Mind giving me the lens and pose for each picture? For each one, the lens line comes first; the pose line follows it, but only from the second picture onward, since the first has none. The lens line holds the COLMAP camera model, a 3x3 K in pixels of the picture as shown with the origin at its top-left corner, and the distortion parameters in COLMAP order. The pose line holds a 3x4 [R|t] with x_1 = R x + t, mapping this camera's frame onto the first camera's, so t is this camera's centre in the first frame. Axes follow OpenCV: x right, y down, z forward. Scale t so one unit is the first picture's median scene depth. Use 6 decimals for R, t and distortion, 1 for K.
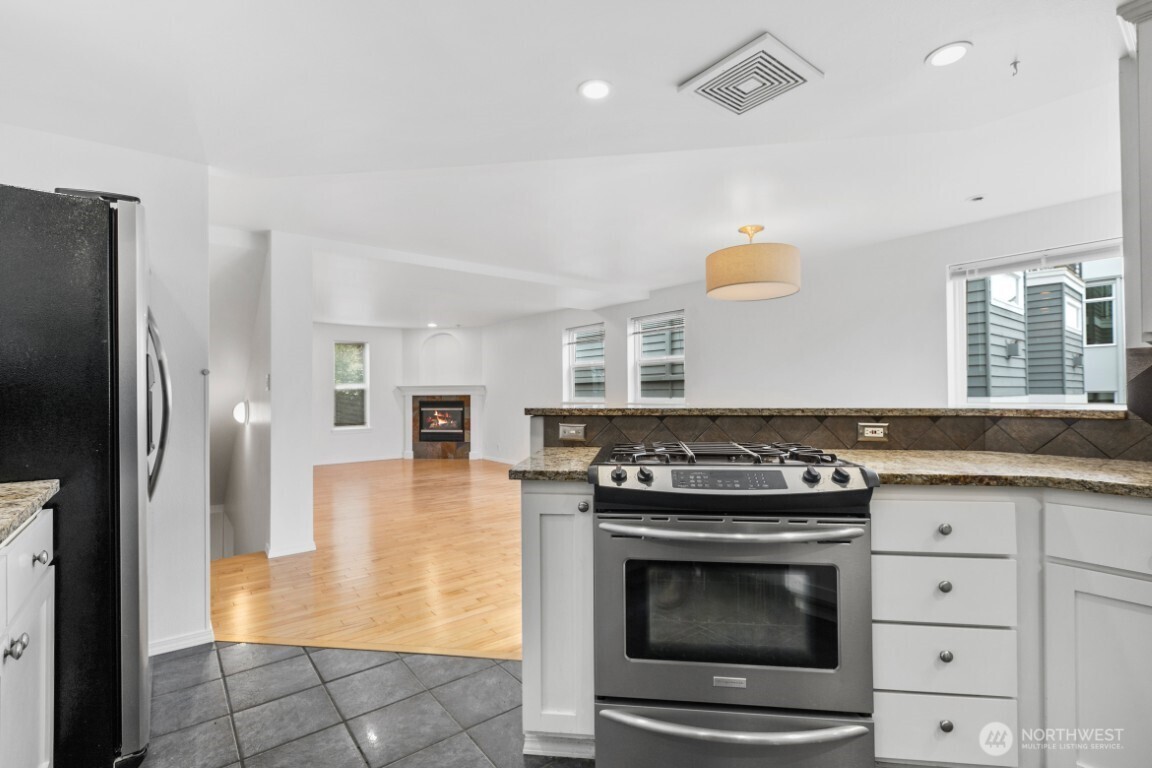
lens RADIAL K [[540.6, 0, 572.0], [0, 540.6, 388.8], [0, 0, 1]] dist [-0.001685, 0.000370]
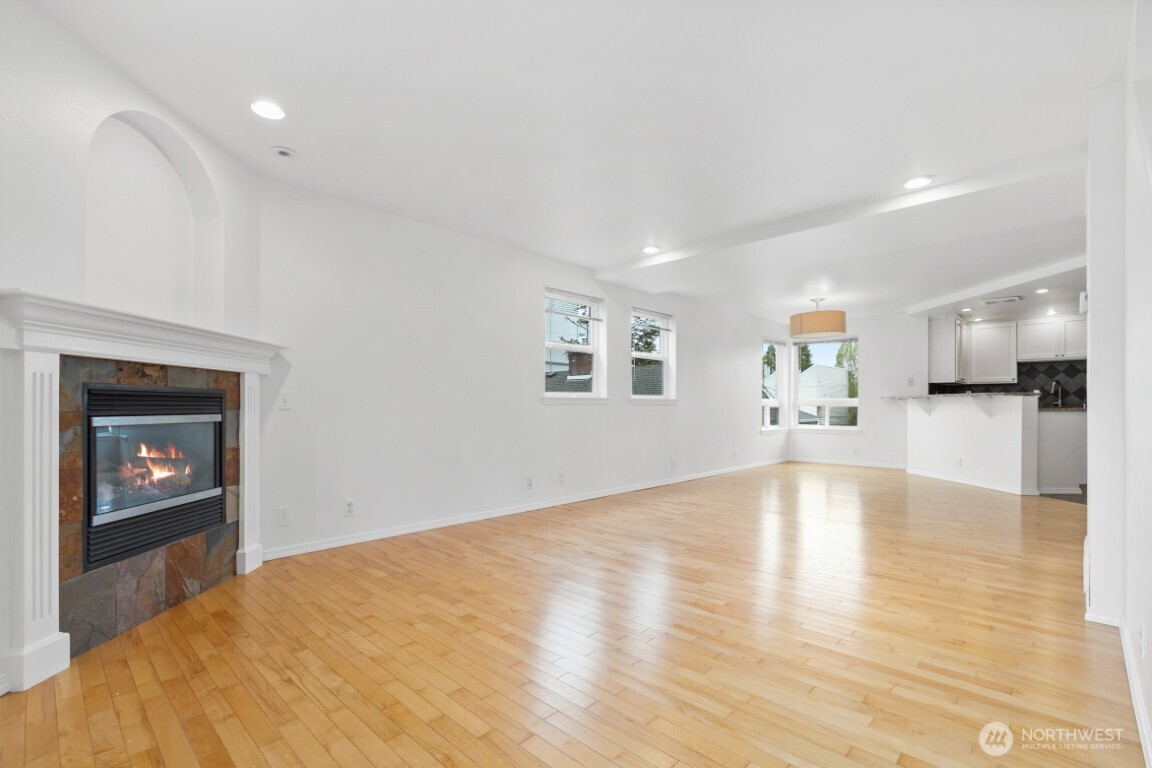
lens RADIAL K [[540.6, 0, 538.3], [0, 540.6, 401.3], [0, 0, 1]] dist [-0.001685, 0.000370]
pose [[-0.131976, 0.015588, 0.991130, -0.523896], [-0.005213, 0.999852, -0.016420, 0.032410], [-0.991239, -0.007334, -0.131875, 0.859714]]
